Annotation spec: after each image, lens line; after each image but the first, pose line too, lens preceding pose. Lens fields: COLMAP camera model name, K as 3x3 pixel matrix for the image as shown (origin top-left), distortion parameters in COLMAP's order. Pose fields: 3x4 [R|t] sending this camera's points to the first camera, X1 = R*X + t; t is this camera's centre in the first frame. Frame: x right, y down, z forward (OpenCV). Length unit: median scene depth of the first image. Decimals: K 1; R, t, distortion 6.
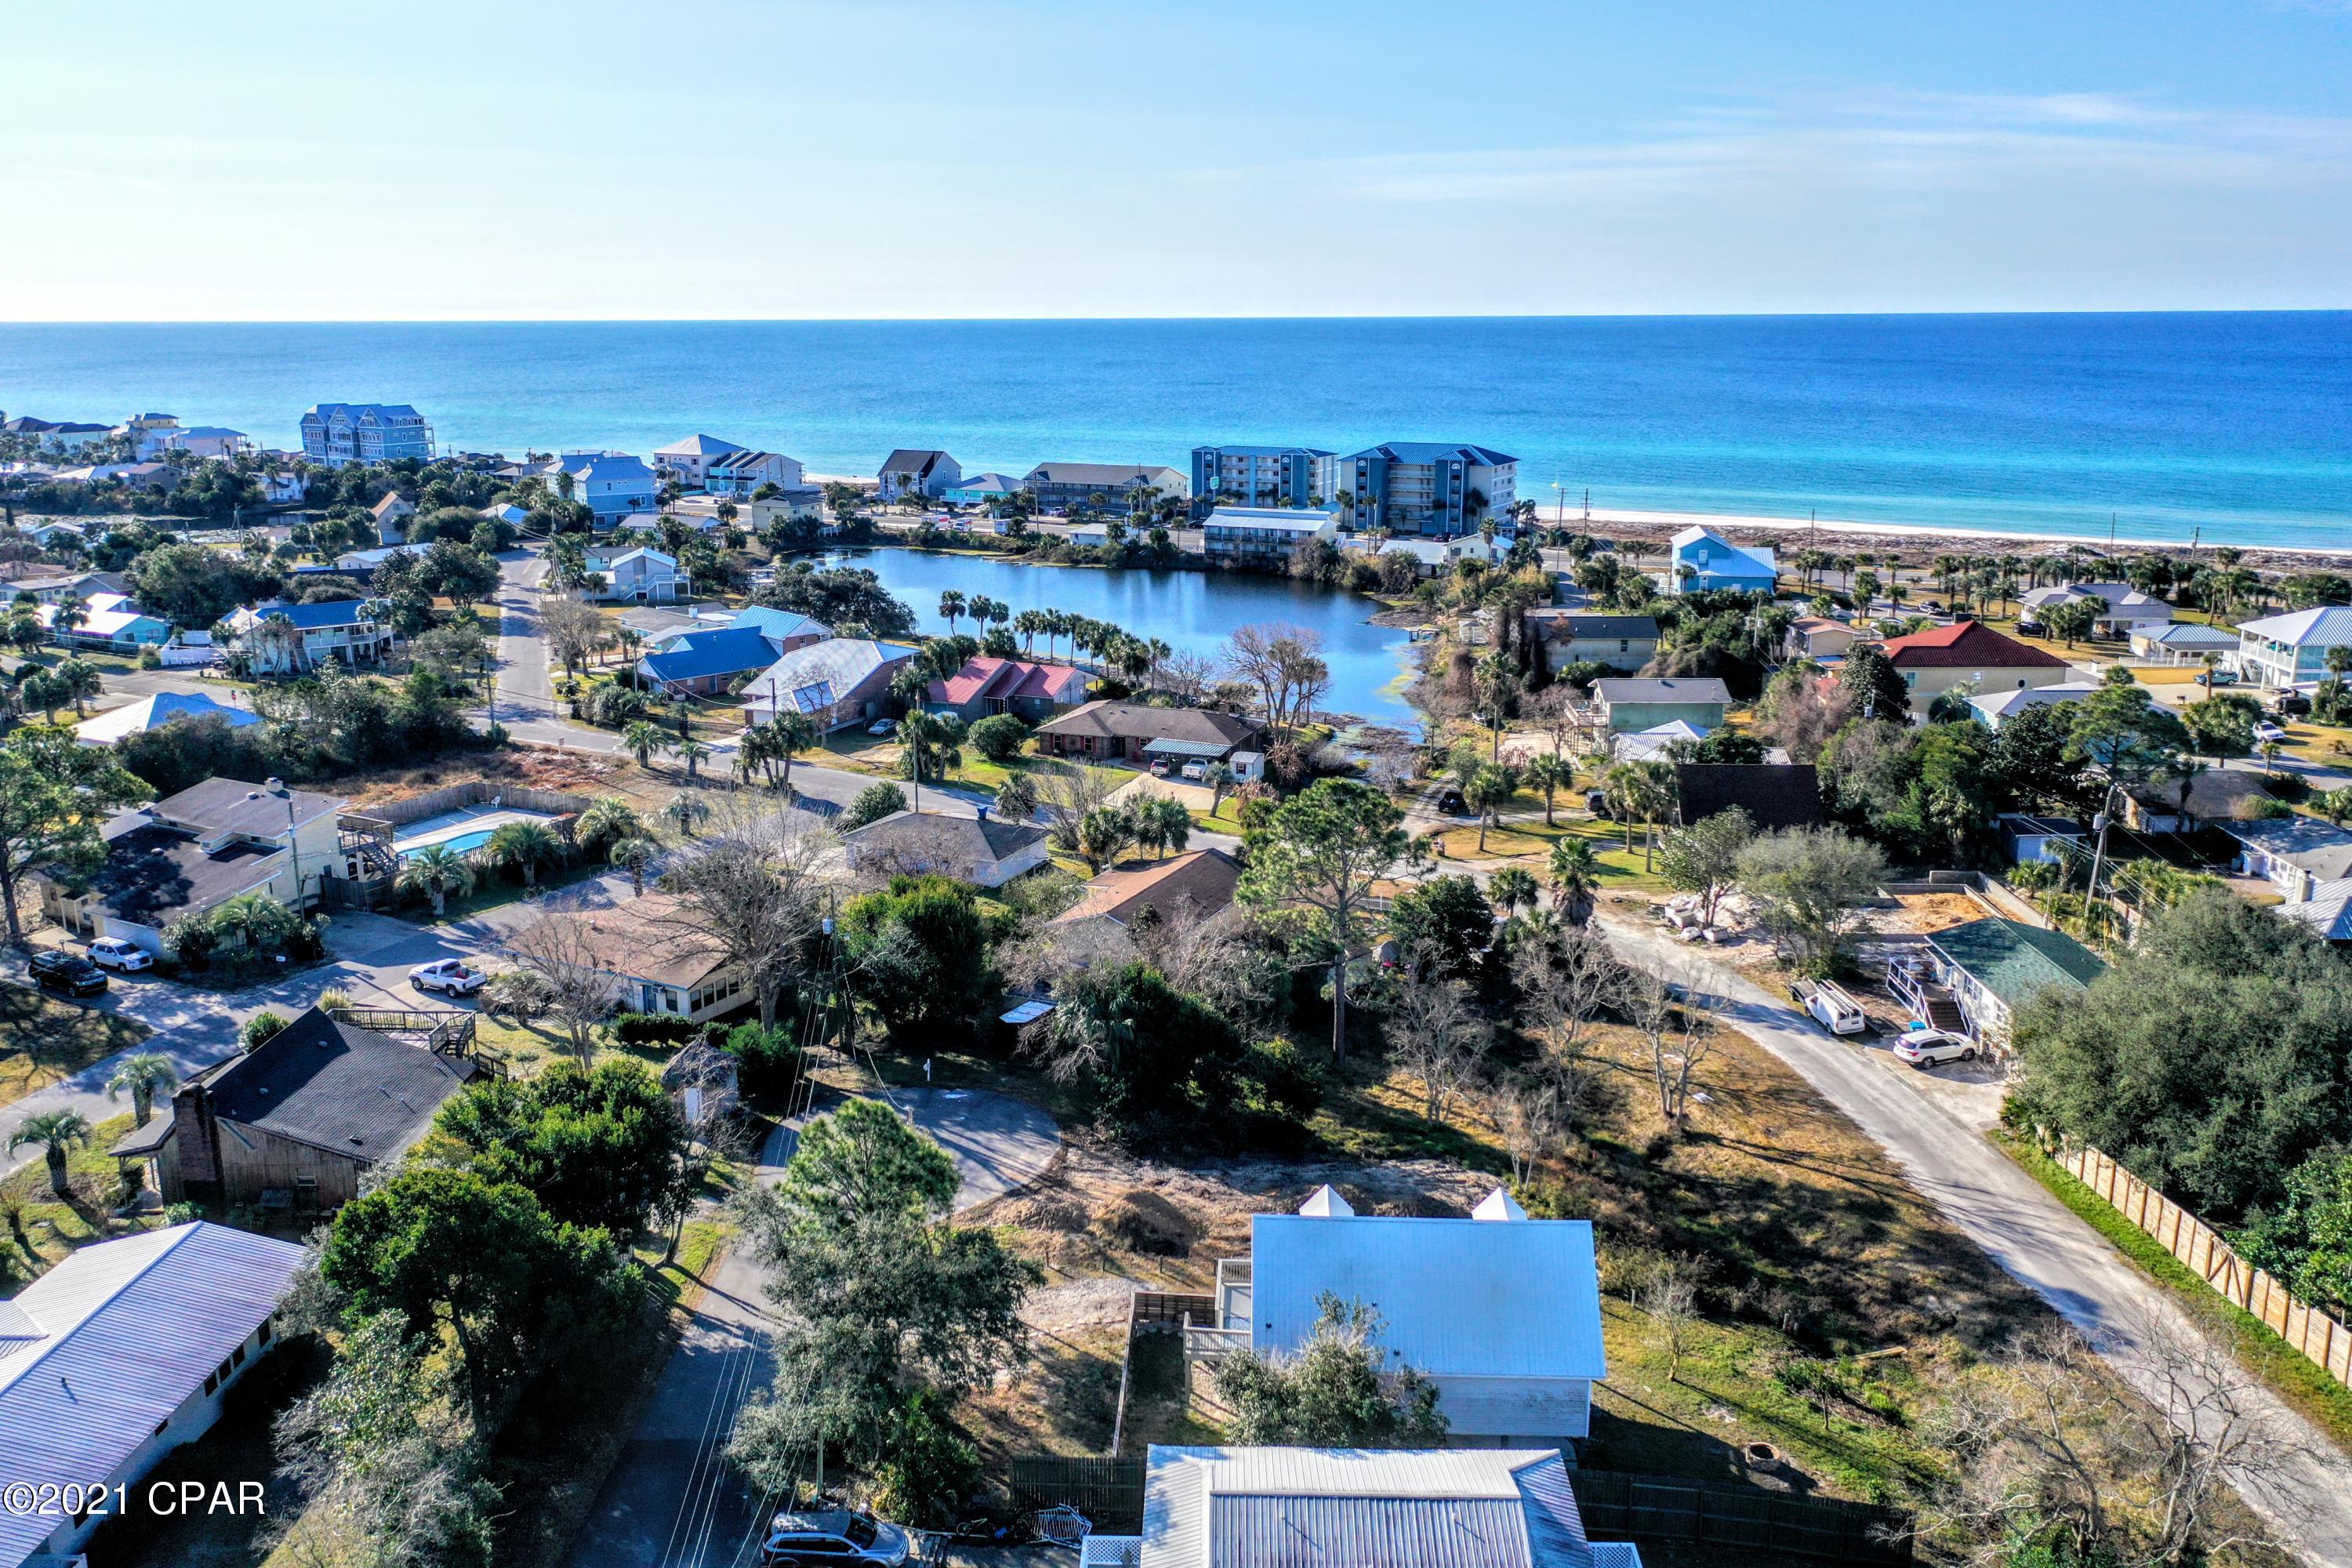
lens RADIAL K [[1865.7, 0, 1174.0], [0, 1865.7, 779.5], [0, 0, 1]] dist [0.017352, 0.000131]
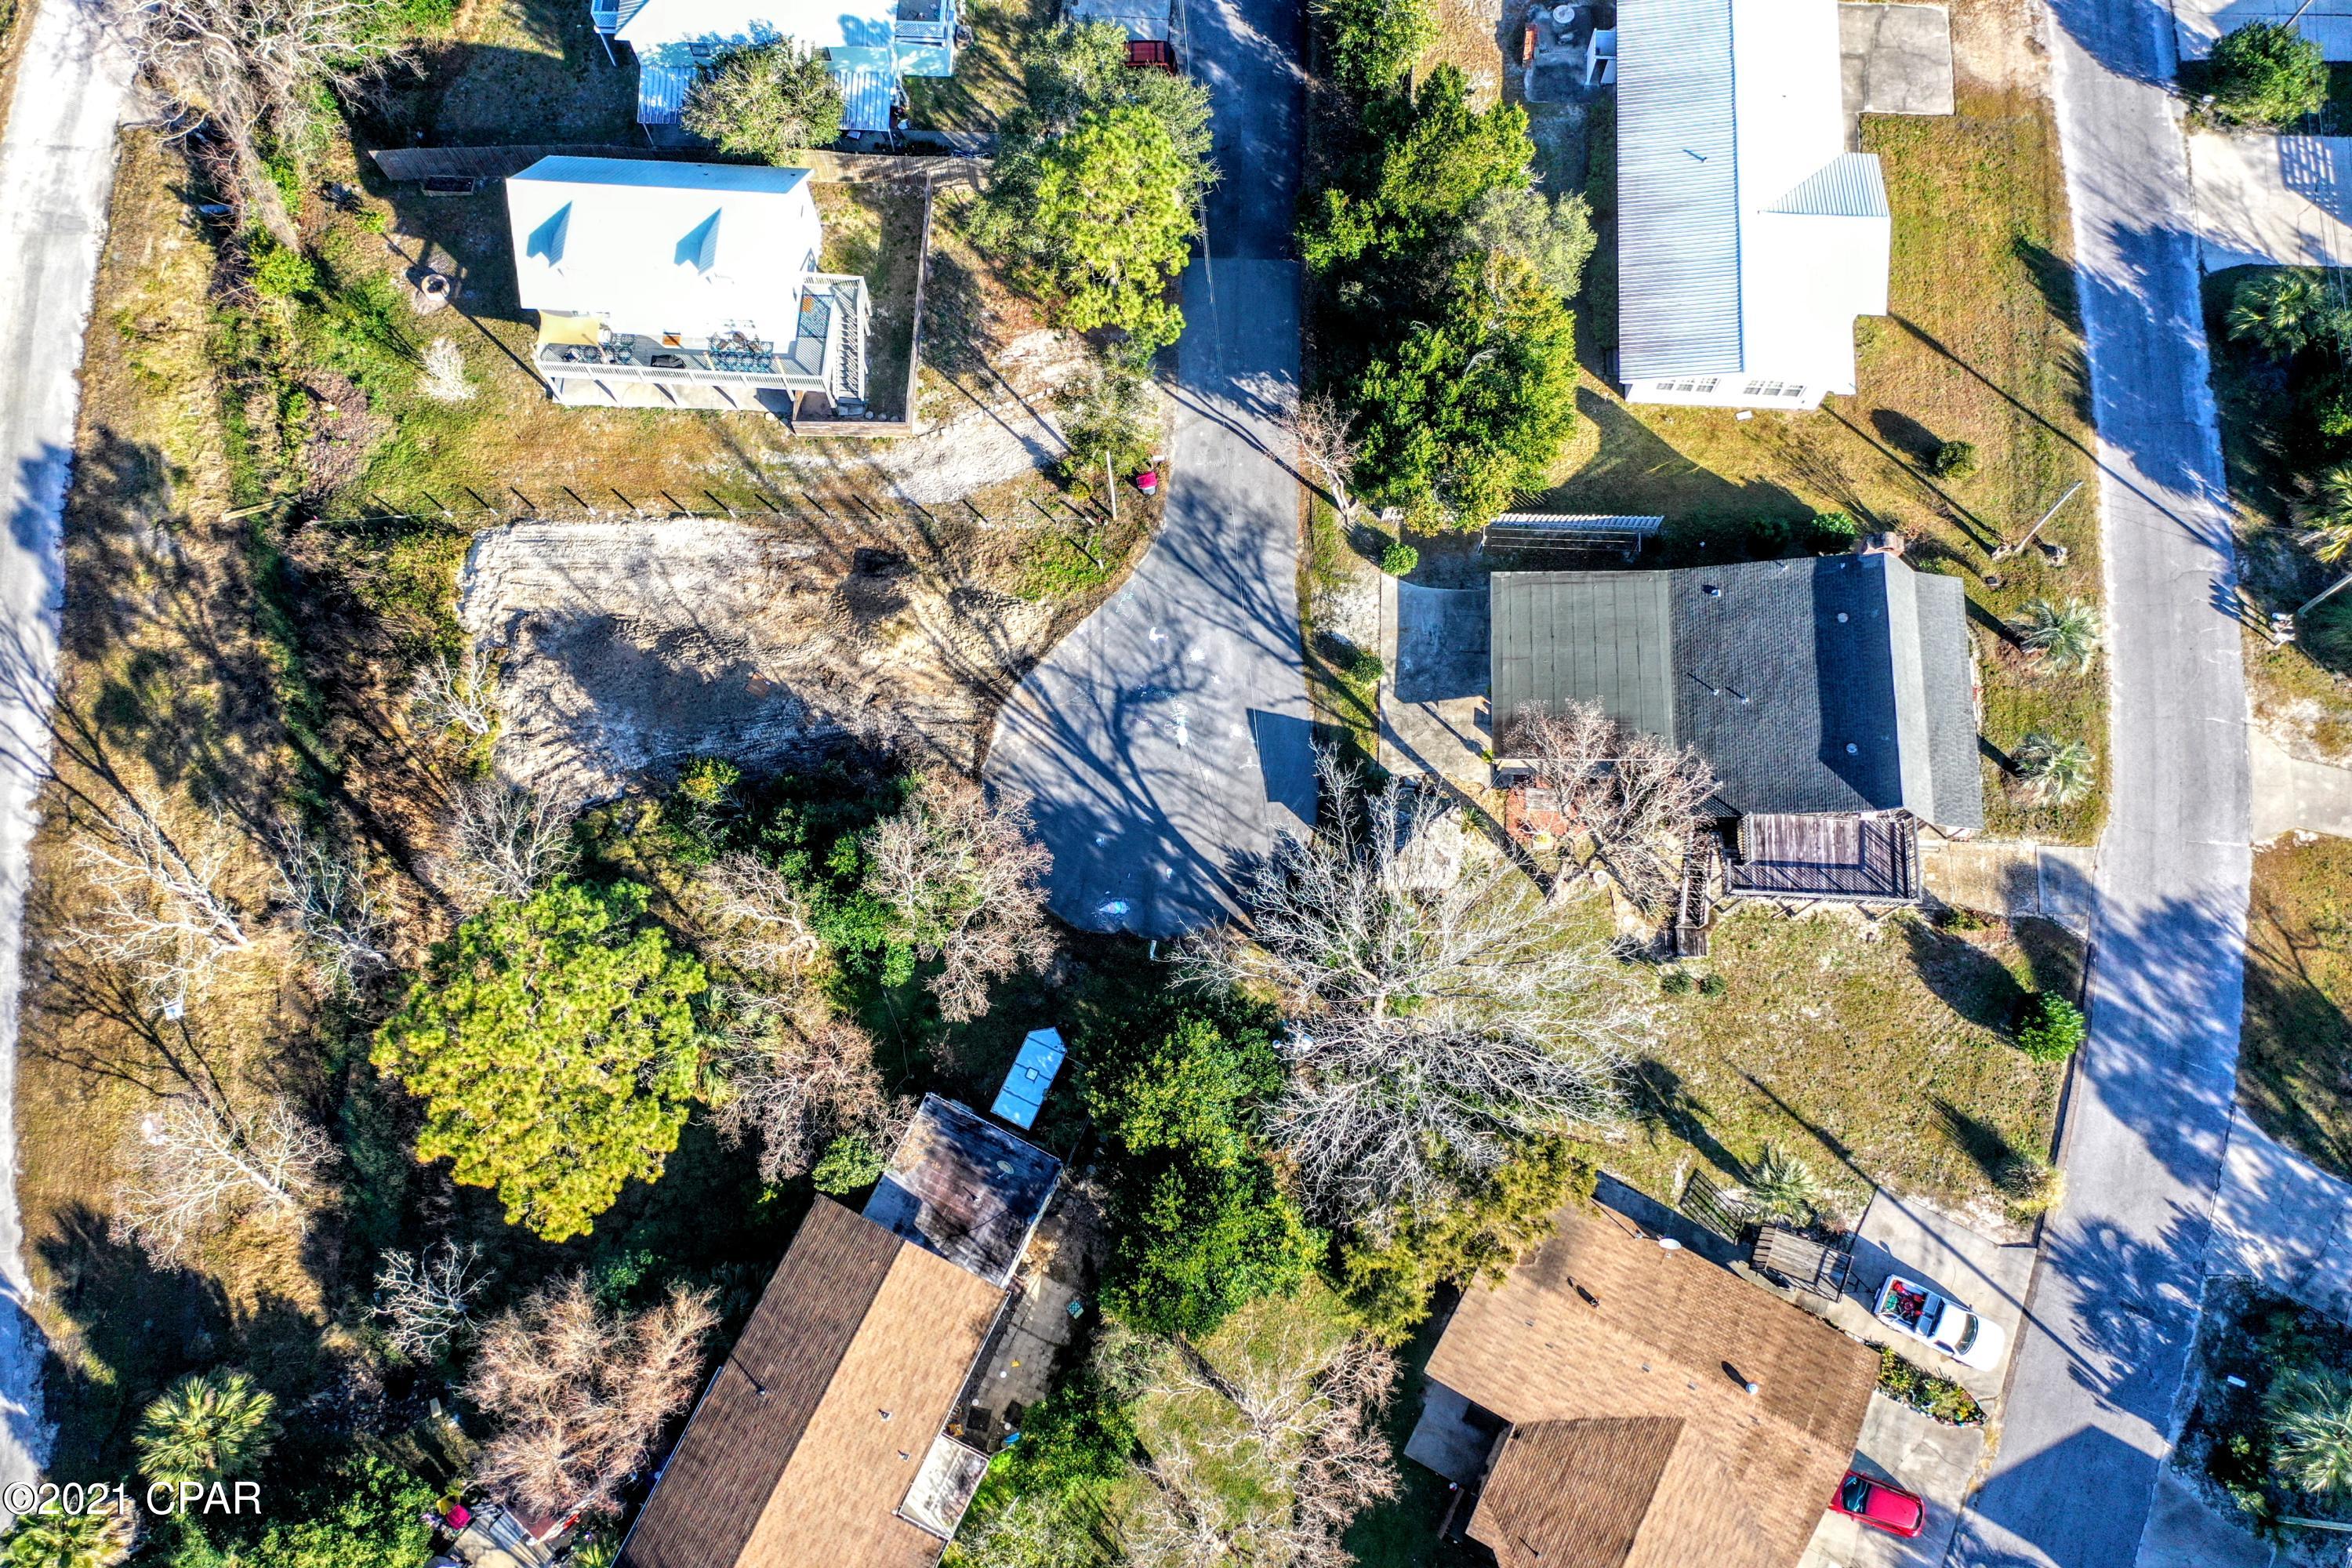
lens RADIAL K [[1863.7, 0, 1173.7], [0, 1863.7, 775.9], [0, 0, 1]] dist [0.016009, 0.003724]
pose [[-0.999912, -0.007725, 0.010756, -0.111244], [0.010342, 0.051774, 0.998605, -0.473144], [-0.008271, 0.998629, -0.051689, 0.724900]]
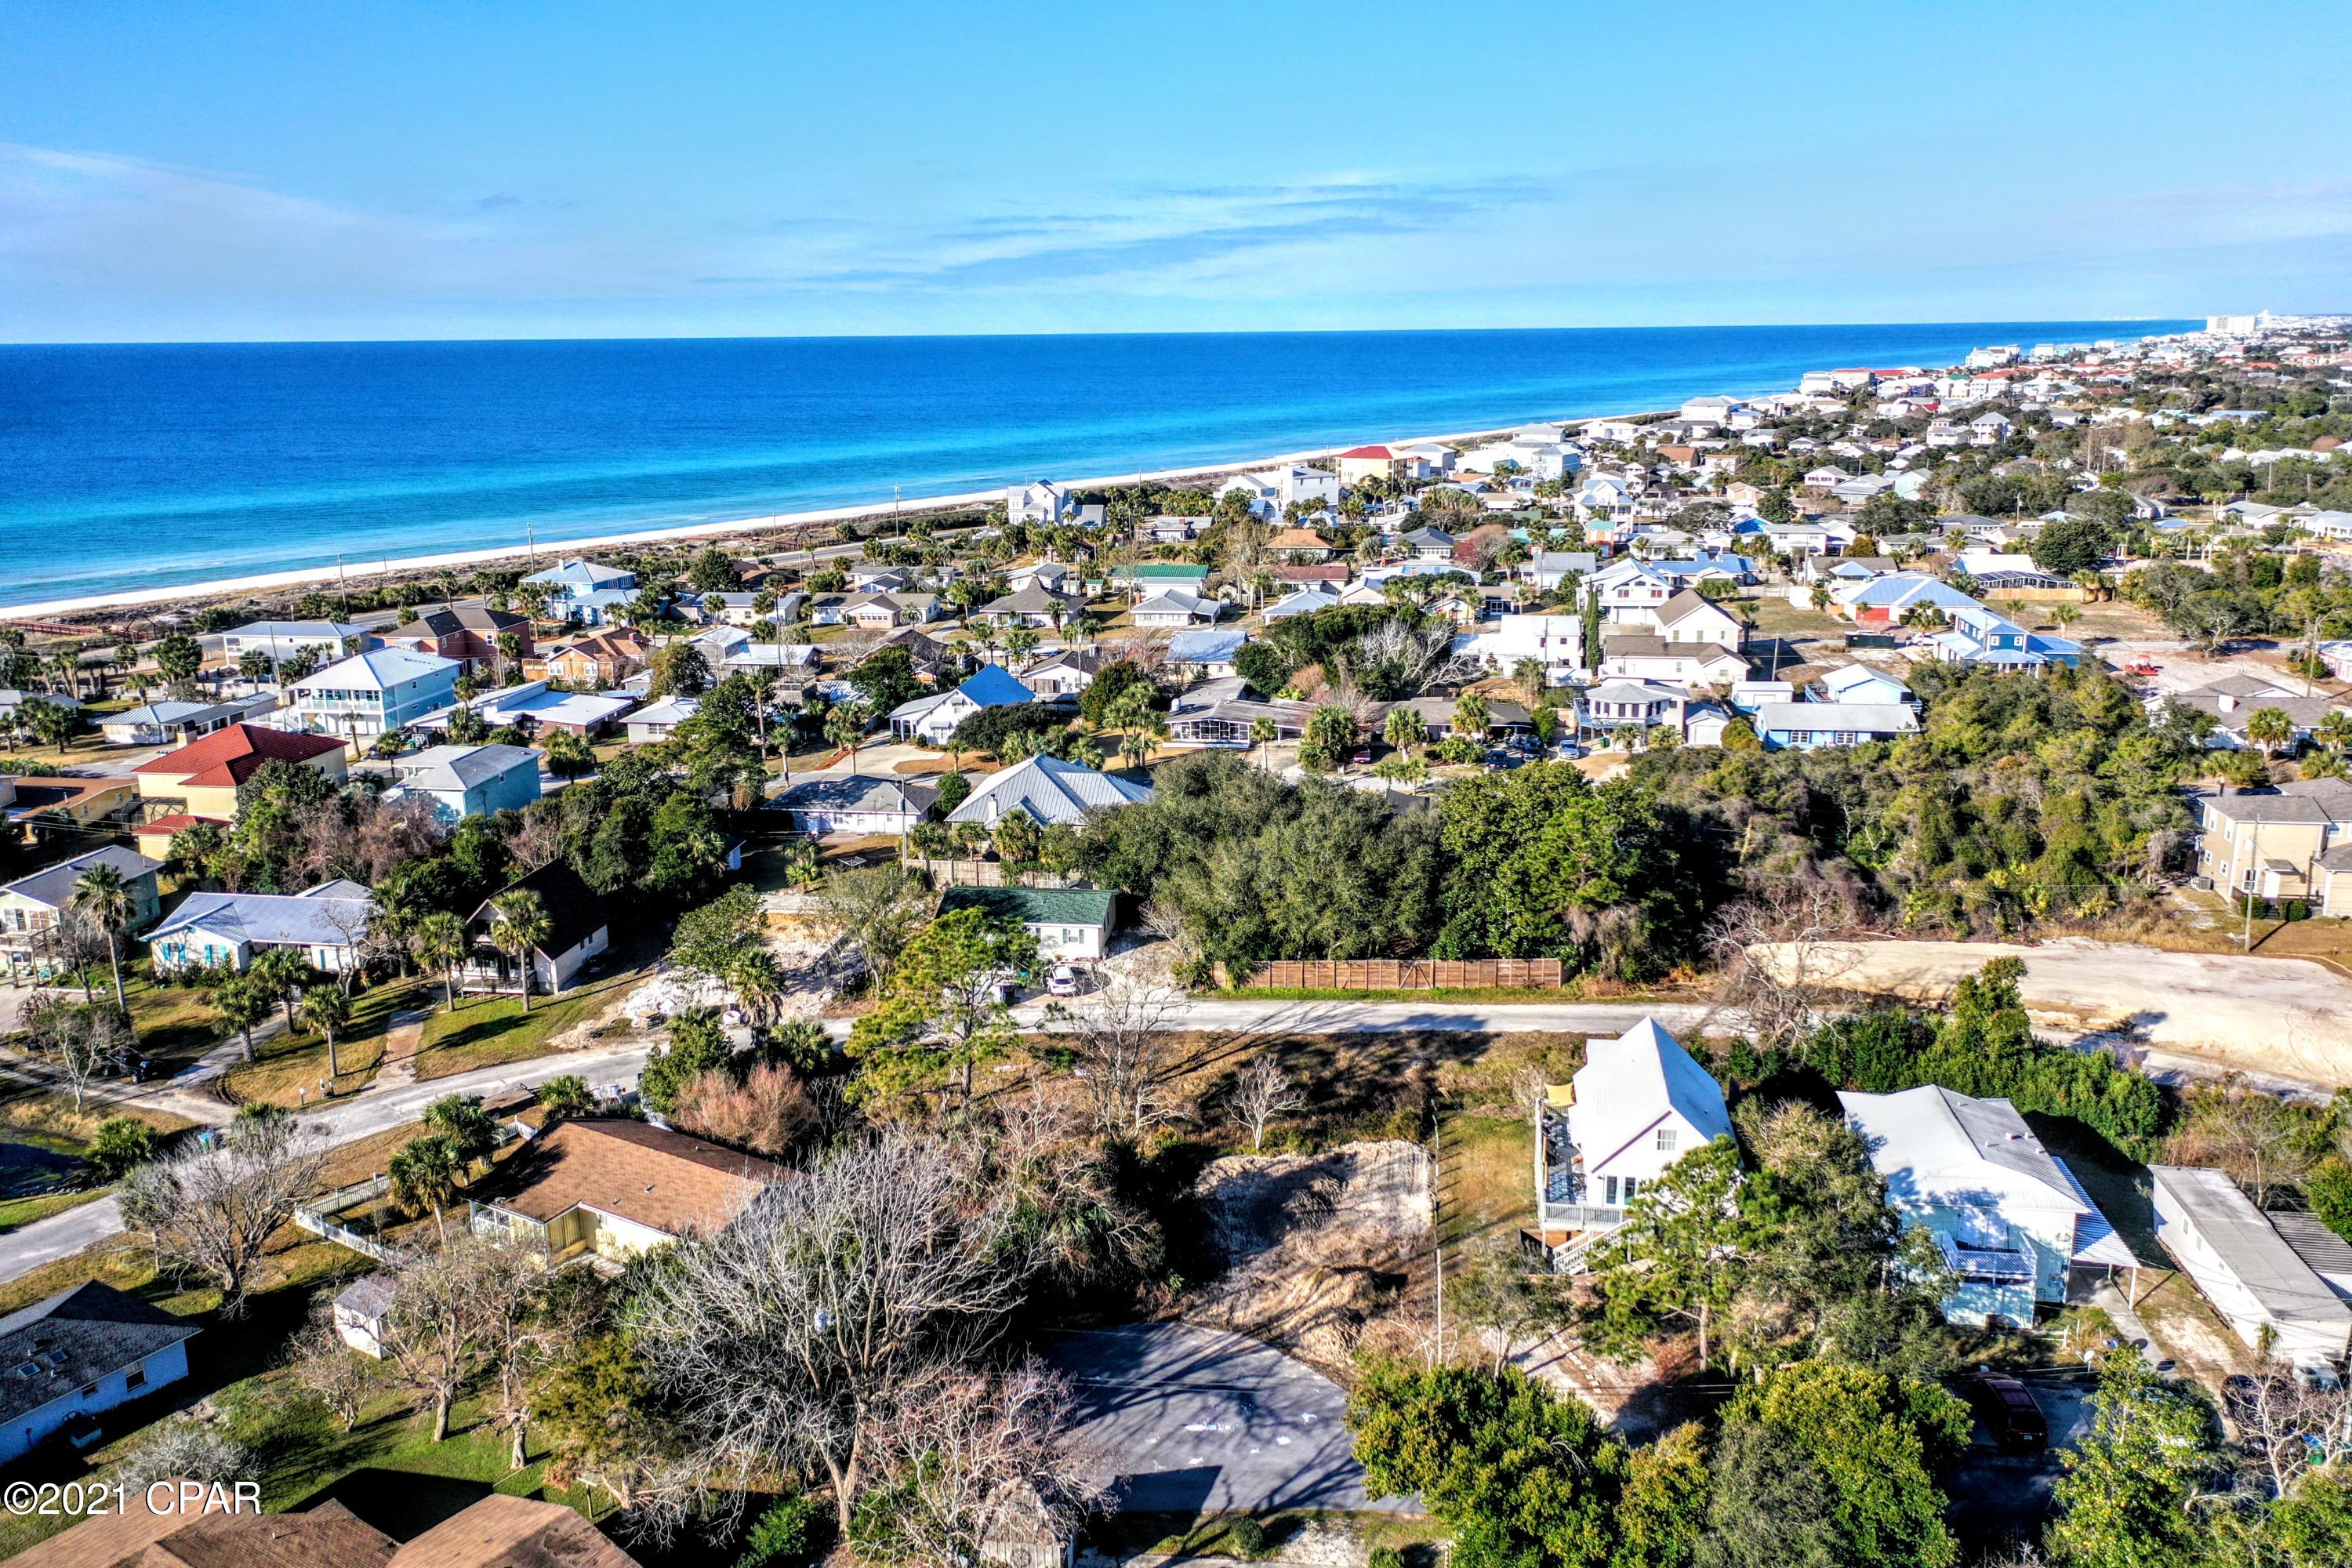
lens RADIAL K [[1861.1, 0, 1174.2], [0, 1861.1, 775.2], [0, 0, 1]] dist [0.016349, -0.001674]
pose [[0.112272, -0.229890, 0.966719, -0.634934], [0.251820, 0.947694, 0.196120, -0.177235], [-0.961240, 0.221420, 0.164290, 0.543352]]
